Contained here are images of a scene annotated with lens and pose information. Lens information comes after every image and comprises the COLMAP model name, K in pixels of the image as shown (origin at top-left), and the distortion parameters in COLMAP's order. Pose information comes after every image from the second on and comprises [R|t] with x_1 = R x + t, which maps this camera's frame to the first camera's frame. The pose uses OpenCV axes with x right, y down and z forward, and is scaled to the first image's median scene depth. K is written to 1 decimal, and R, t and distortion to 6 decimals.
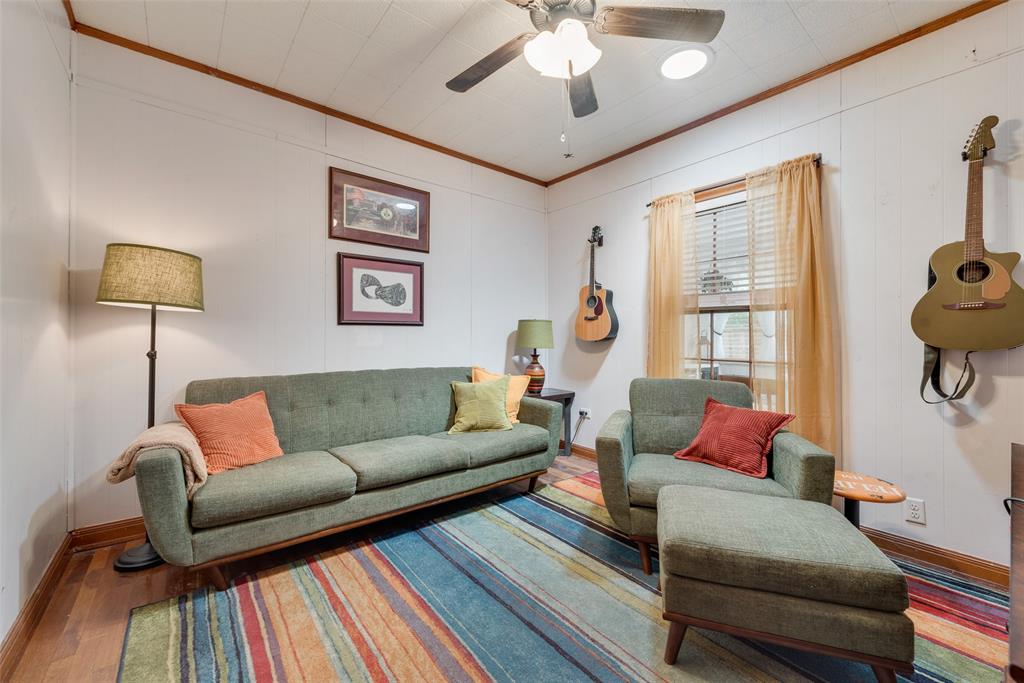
lens RADIAL K [[405.9, 0, 511.2], [0, 405.9, 336.2], [0, 0, 1]] dist [0.000564, -0.000470]
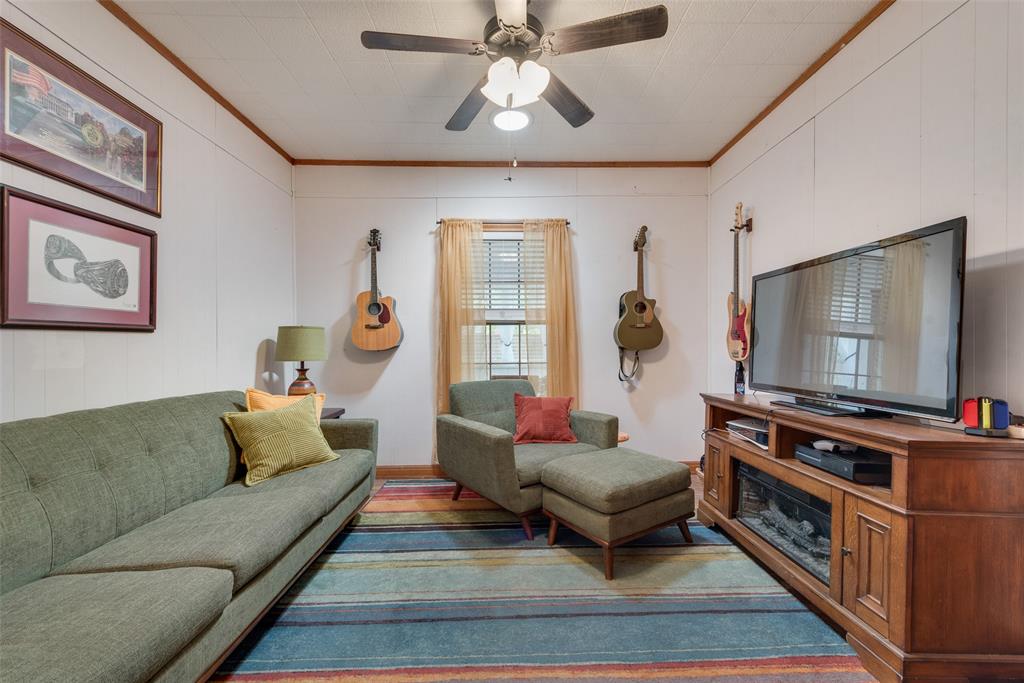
lens RADIAL K [[414.0, 0, 515.2], [0, 414.0, 346.0], [0, 0, 1]] dist [0.001772, -0.000574]
pose [[0.605638, -0.013527, 0.795625, -0.440454], [0.011053, 0.999902, 0.008587, -0.003972], [-0.795664, 0.003593, 0.605728, 0.188652]]
